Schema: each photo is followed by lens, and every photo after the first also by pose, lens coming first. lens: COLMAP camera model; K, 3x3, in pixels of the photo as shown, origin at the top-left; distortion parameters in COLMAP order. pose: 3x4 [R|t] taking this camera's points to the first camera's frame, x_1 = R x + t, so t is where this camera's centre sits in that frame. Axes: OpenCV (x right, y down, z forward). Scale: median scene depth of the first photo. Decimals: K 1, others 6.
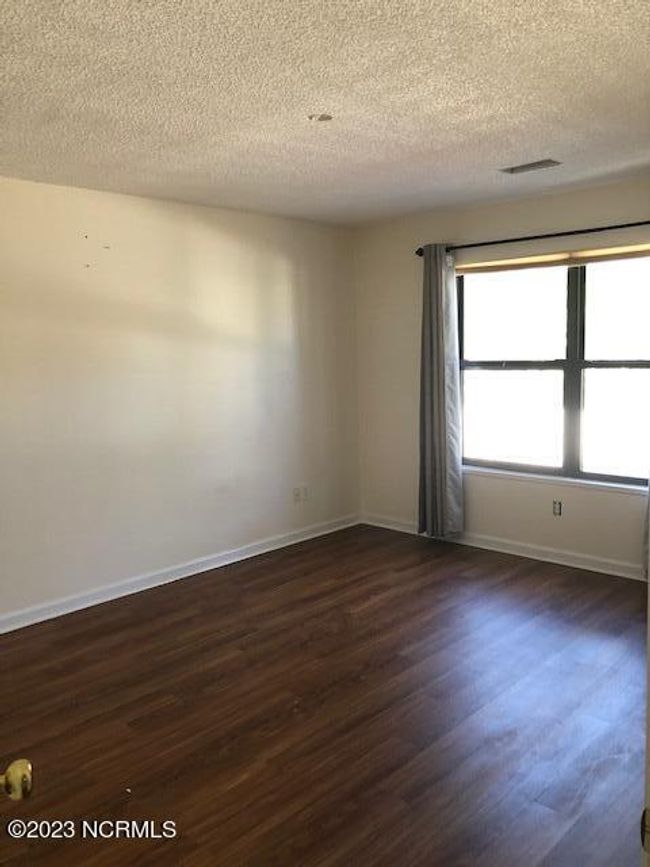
lens RADIAL K [[720.7, 0, 317.8], [0, 720.7, 430.1], [0, 0, 1]] dist [0.044900, -0.031411]
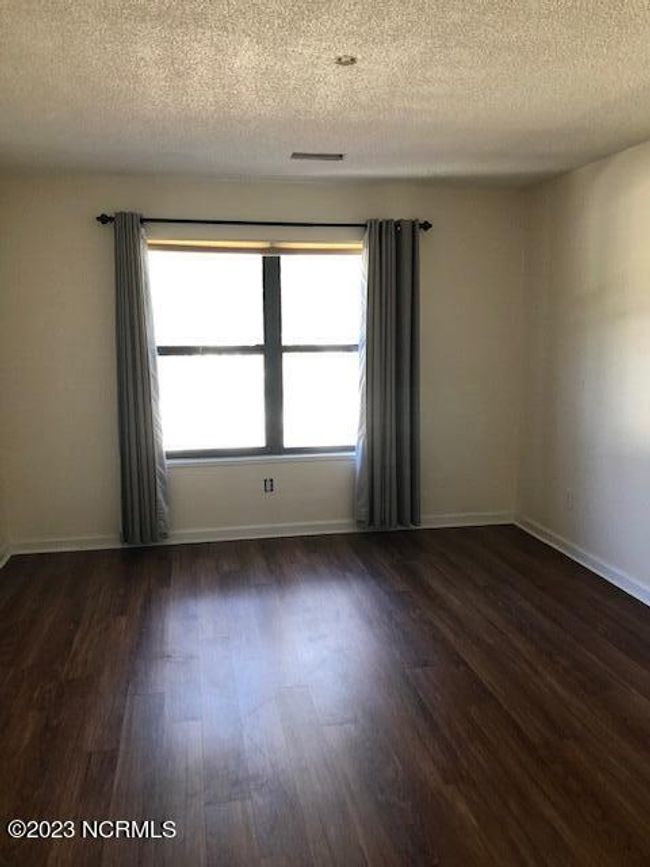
lens RADIAL K [[720.7, 0, 320.6], [0, 720.7, 437.3], [0, 0, 1]] dist [0.044900, -0.031411]
pose [[0.564261, -0.108112, 0.818487, -0.481193], [0.090281, 0.993524, 0.068993, -0.027781], [-0.820646, 0.034964, 0.570367, 0.336220]]
